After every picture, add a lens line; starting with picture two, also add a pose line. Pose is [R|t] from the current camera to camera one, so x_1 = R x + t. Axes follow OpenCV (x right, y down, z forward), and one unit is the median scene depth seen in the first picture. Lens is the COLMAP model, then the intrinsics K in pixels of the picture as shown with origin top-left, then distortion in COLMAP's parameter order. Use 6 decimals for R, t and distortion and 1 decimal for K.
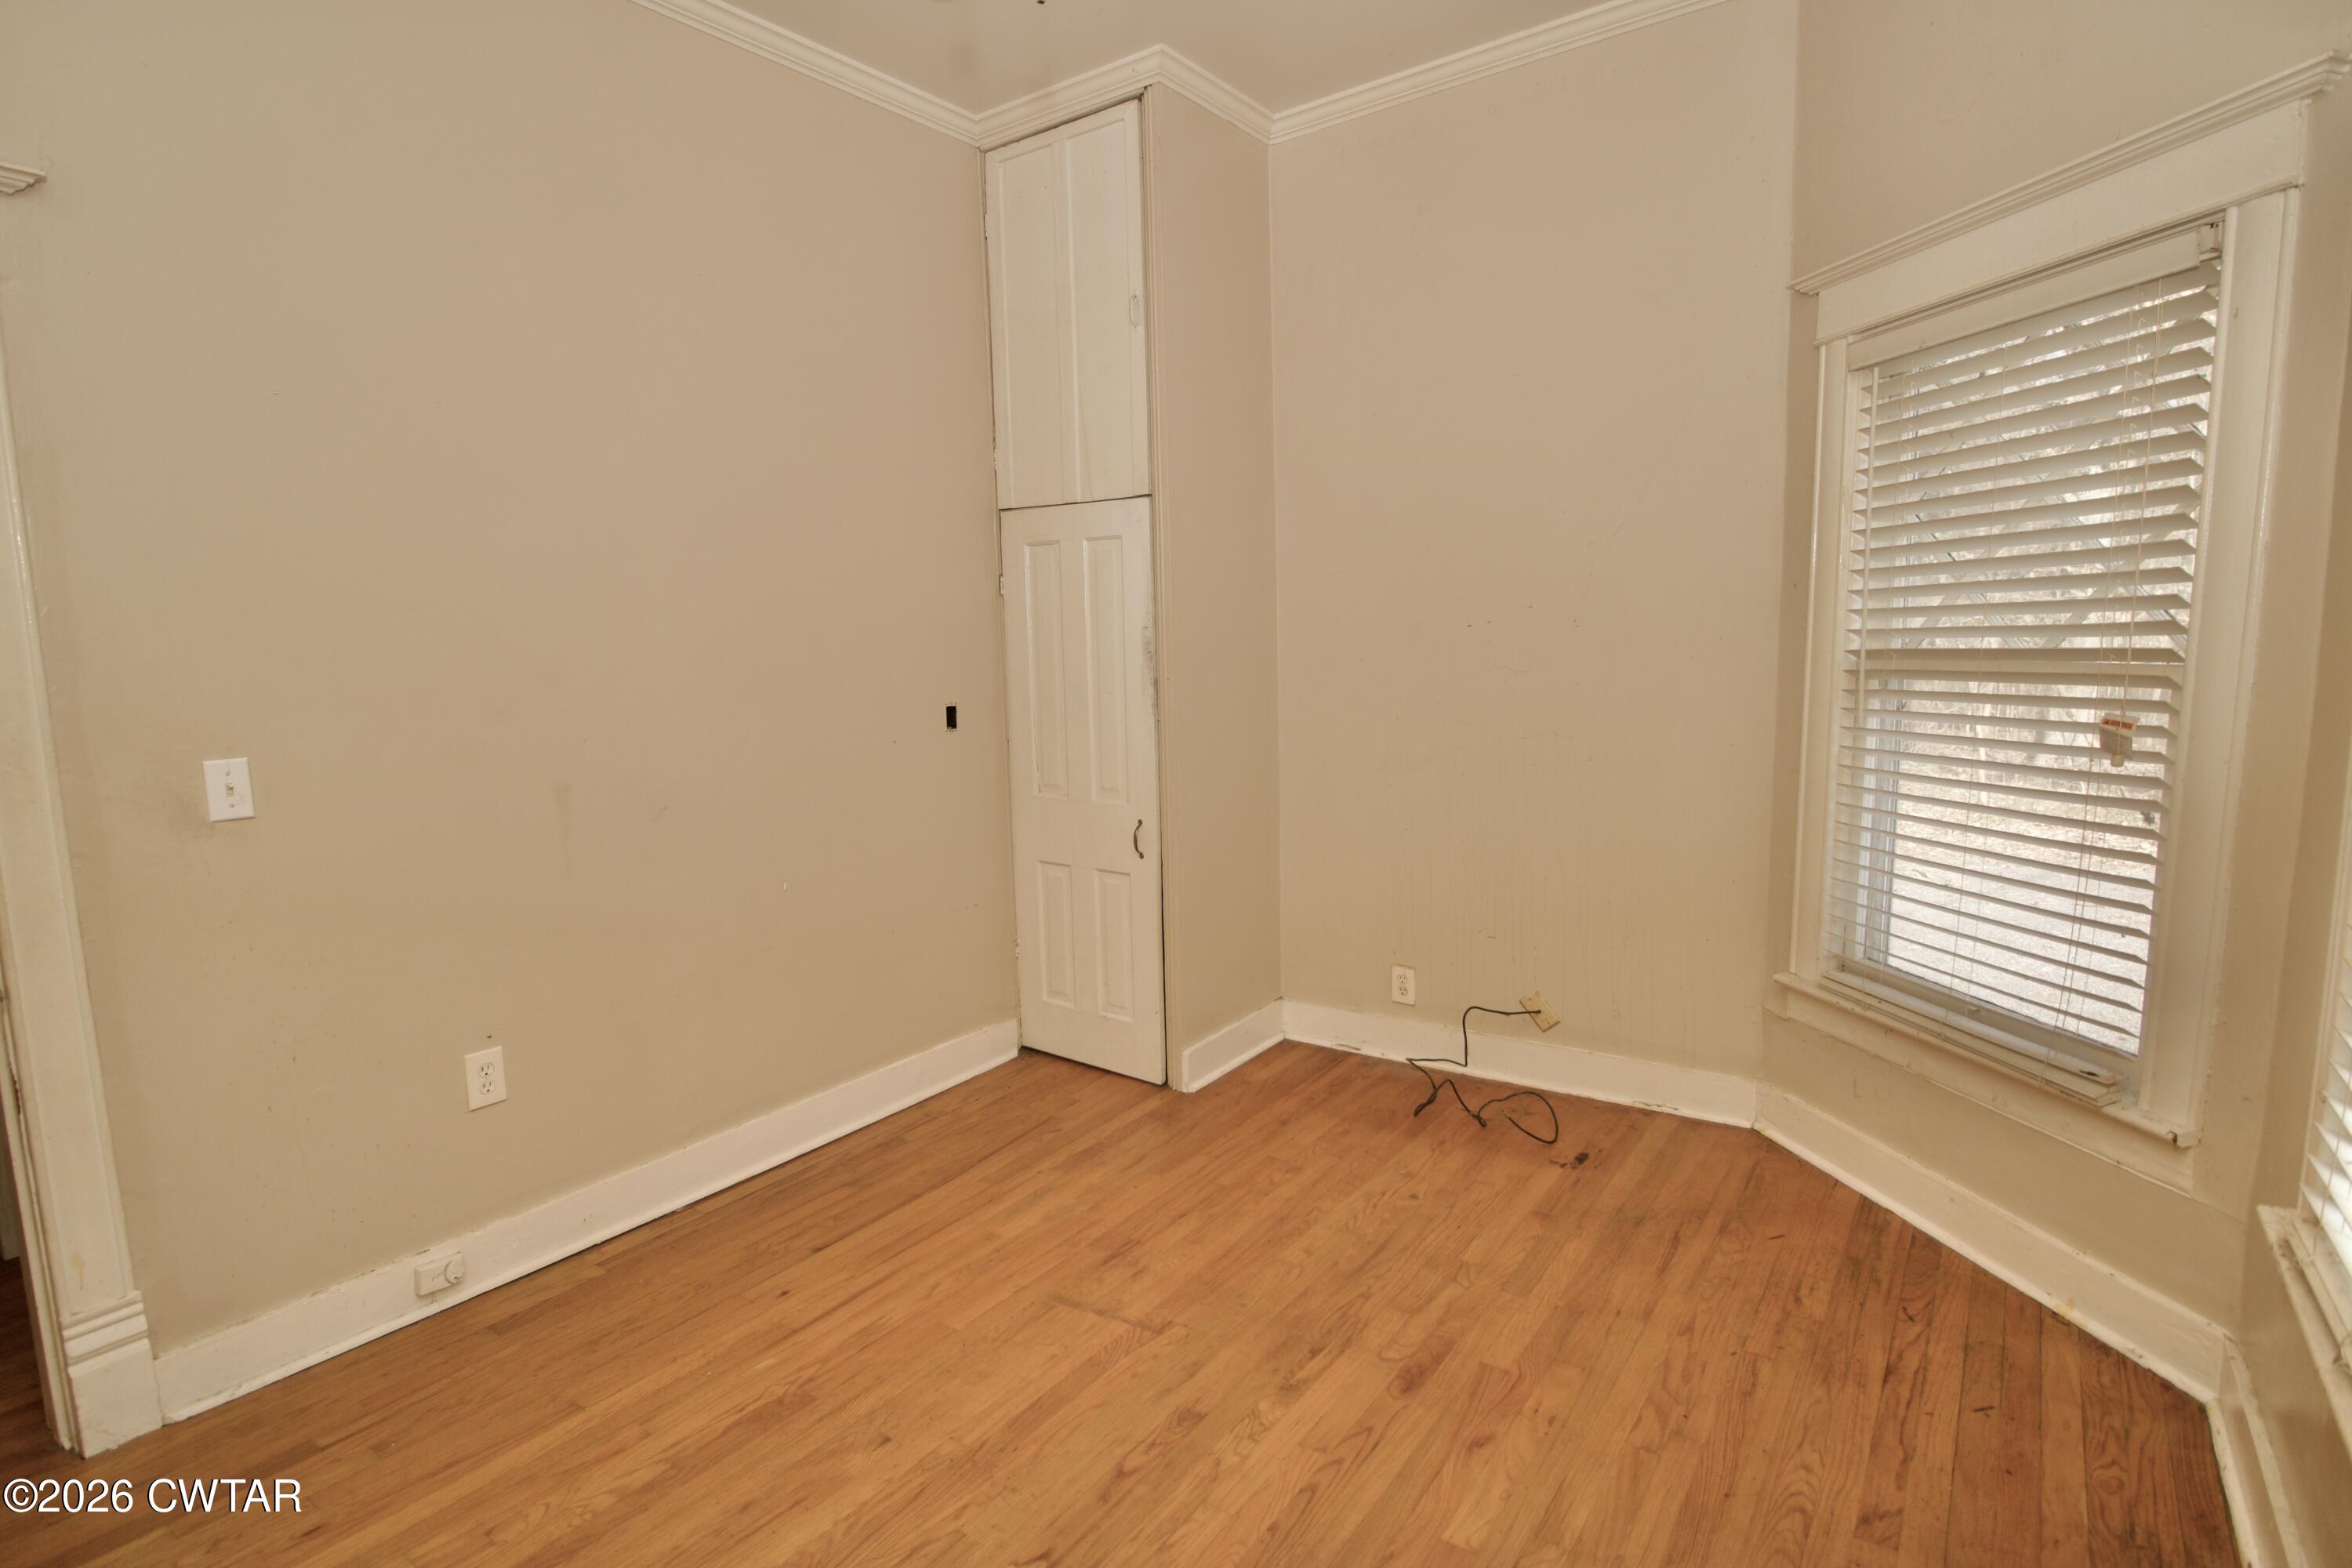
lens RADIAL K [[1179.6, 0, 1177.0], [0, 1179.6, 789.9], [0, 0, 1]] dist [-0.005805, -0.006542]
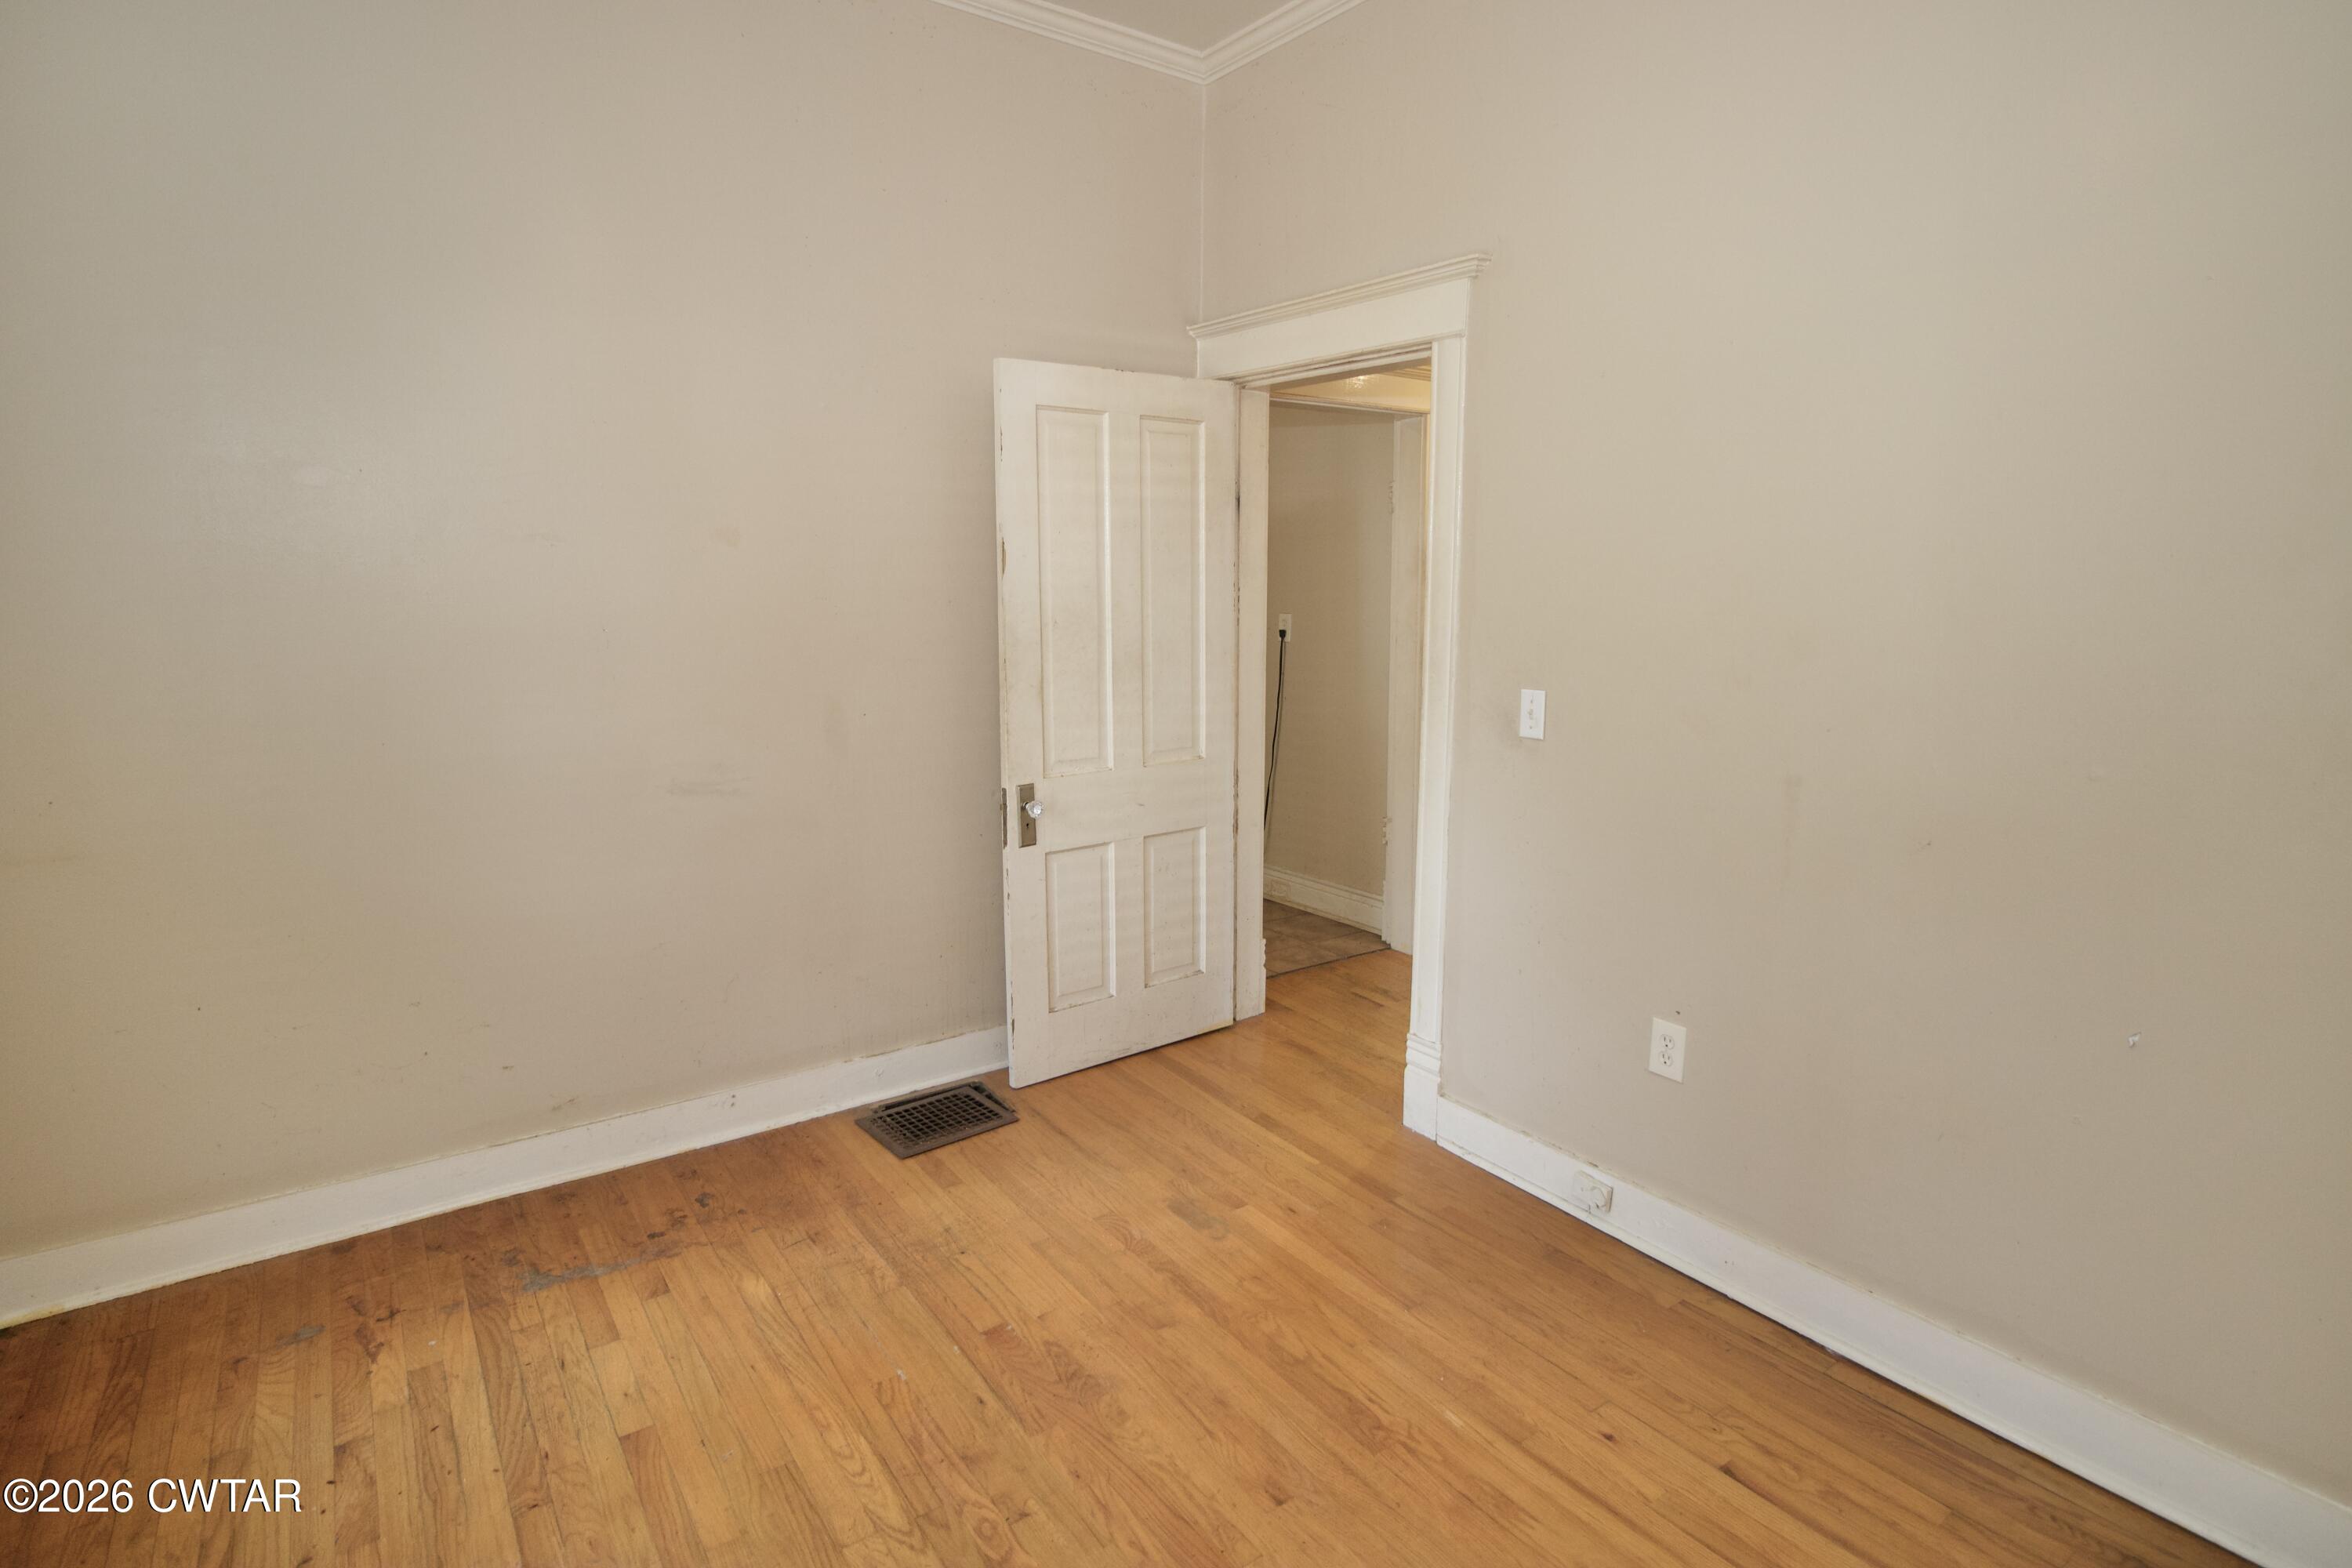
lens RADIAL K [[1179.6, 0, 1175.6], [0, 1179.6, 787.9], [0, 0, 1]] dist [-0.005805, -0.006542]
pose [[-0.326561, 0.190874, -0.925702, 0.416457], [-0.119401, 0.963220, 0.240731, -0.154206], [0.937604, 0.189143, -0.291760, 0.868017]]
